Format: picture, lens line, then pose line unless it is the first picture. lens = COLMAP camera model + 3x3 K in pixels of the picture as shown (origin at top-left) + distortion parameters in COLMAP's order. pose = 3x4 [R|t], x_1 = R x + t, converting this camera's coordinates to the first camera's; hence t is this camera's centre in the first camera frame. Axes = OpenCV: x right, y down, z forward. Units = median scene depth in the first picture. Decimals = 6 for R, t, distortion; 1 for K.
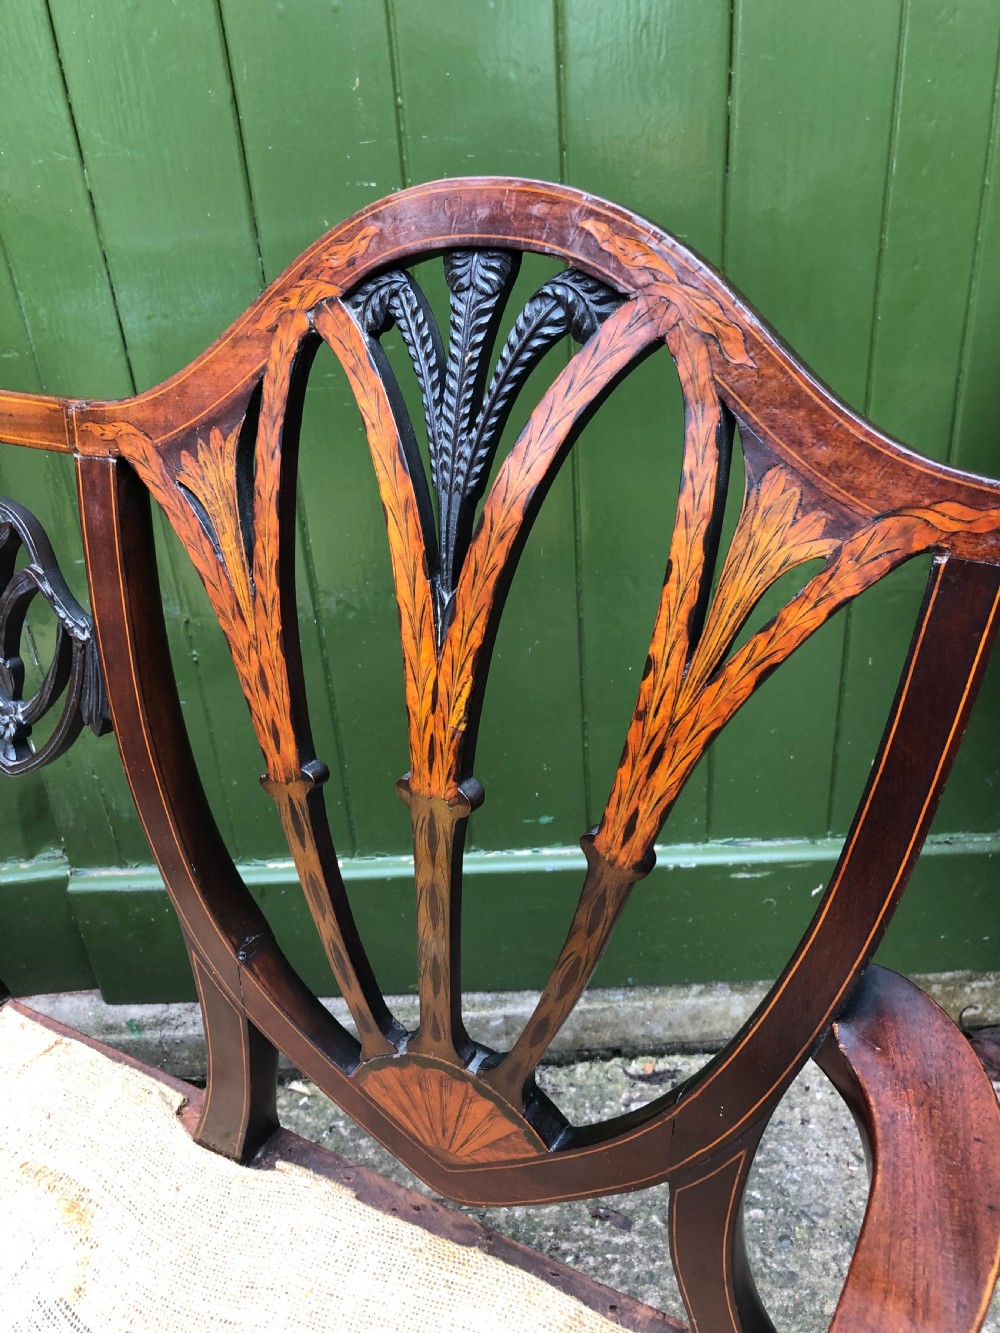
lens RADIAL K [[1091.9, 0, 497.1], [0, 1091.9, 667.1], [0, 0, 1]] dist [0.012319, -0.010001]
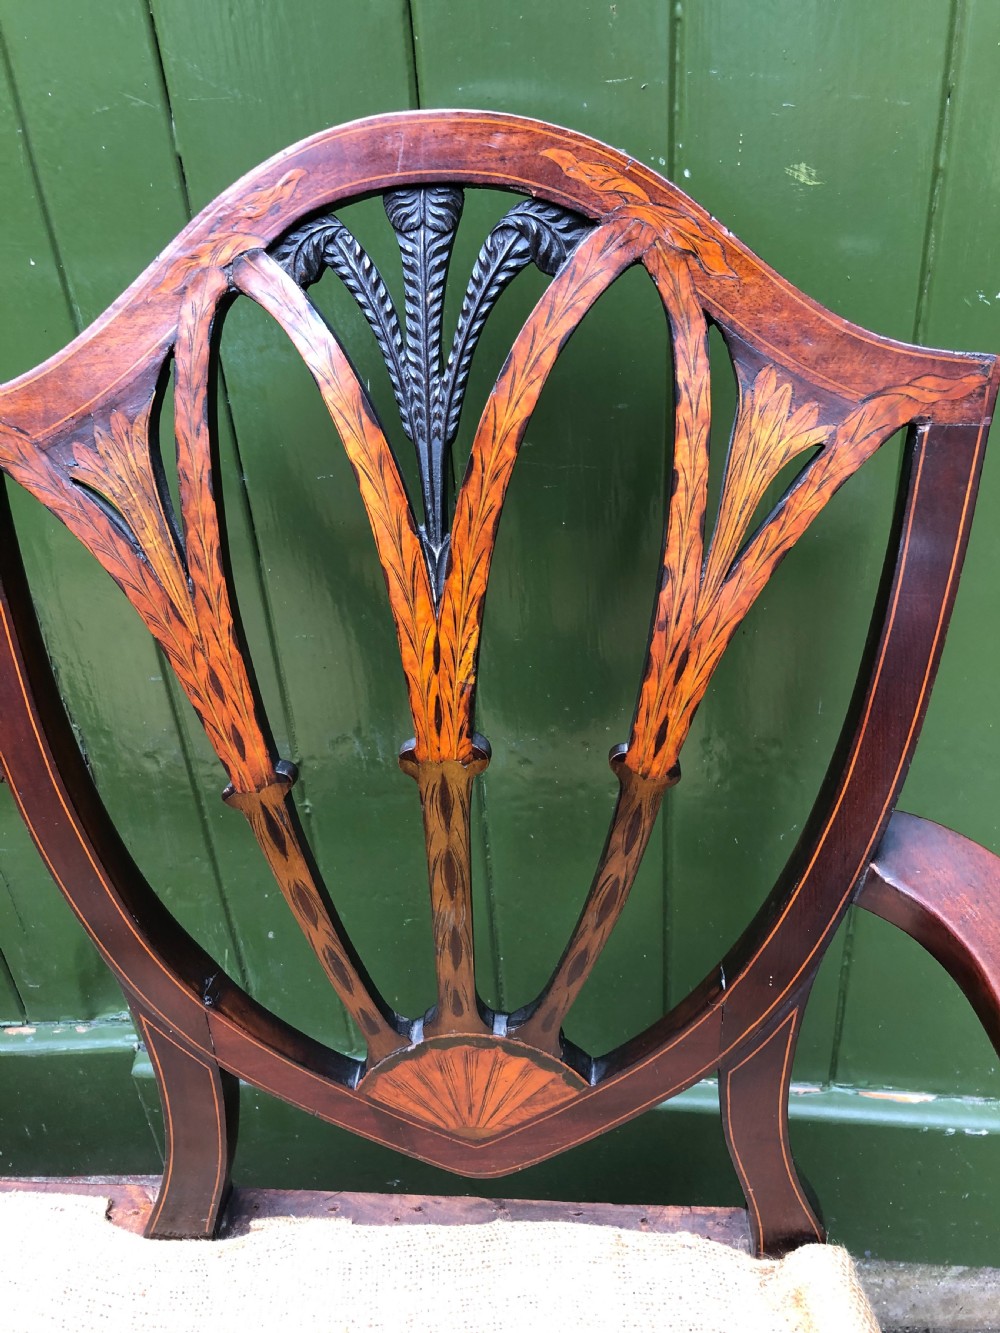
lens RADIAL K [[1091.9, 0, 497.1], [0, 1091.9, 667.1], [0, 0, 1]] dist [0.012319, -0.010001]
pose [[0.910779, -0.193595, 0.364696, -0.360997], [0.196762, 0.980027, 0.028851, 0.019999], [-0.362997, 0.045482, 0.930680, 0.081829]]
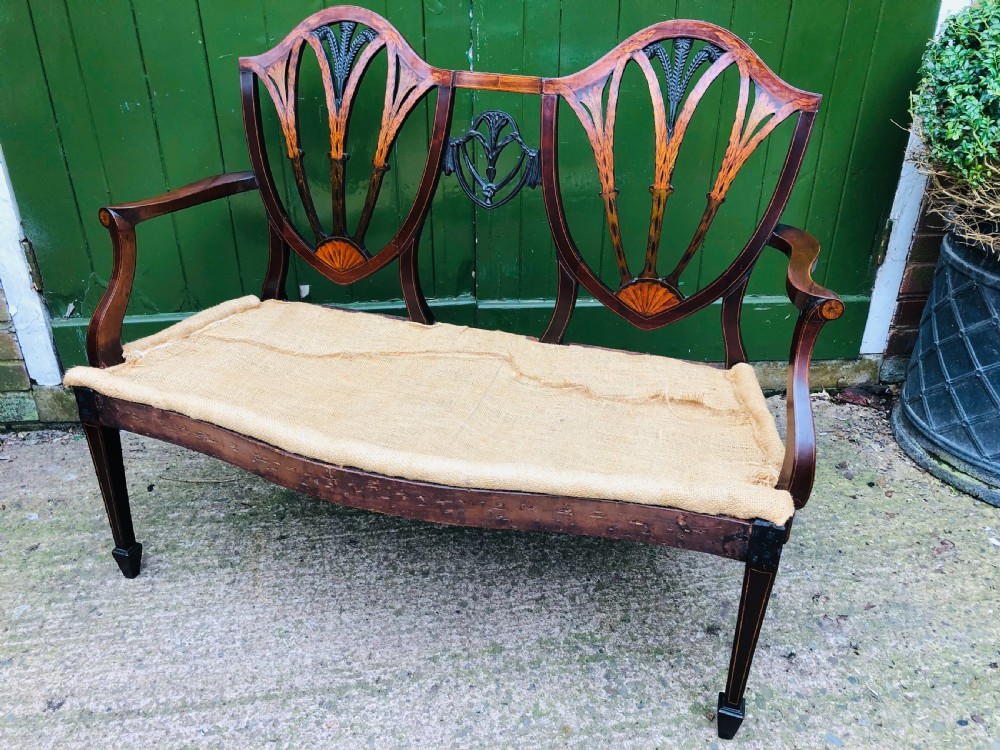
lens RADIAL K [[817.4, 0, 499.4], [0, 817.4, 371.7], [0, 0, 1]] dist [0.032513, -0.074417]
pose [[0.979494, -0.021263, 0.200346, -1.170922], [0.022328, 0.999746, -0.003061, 0.739287], [-0.200230, 0.007471, 0.979720, -1.591533]]
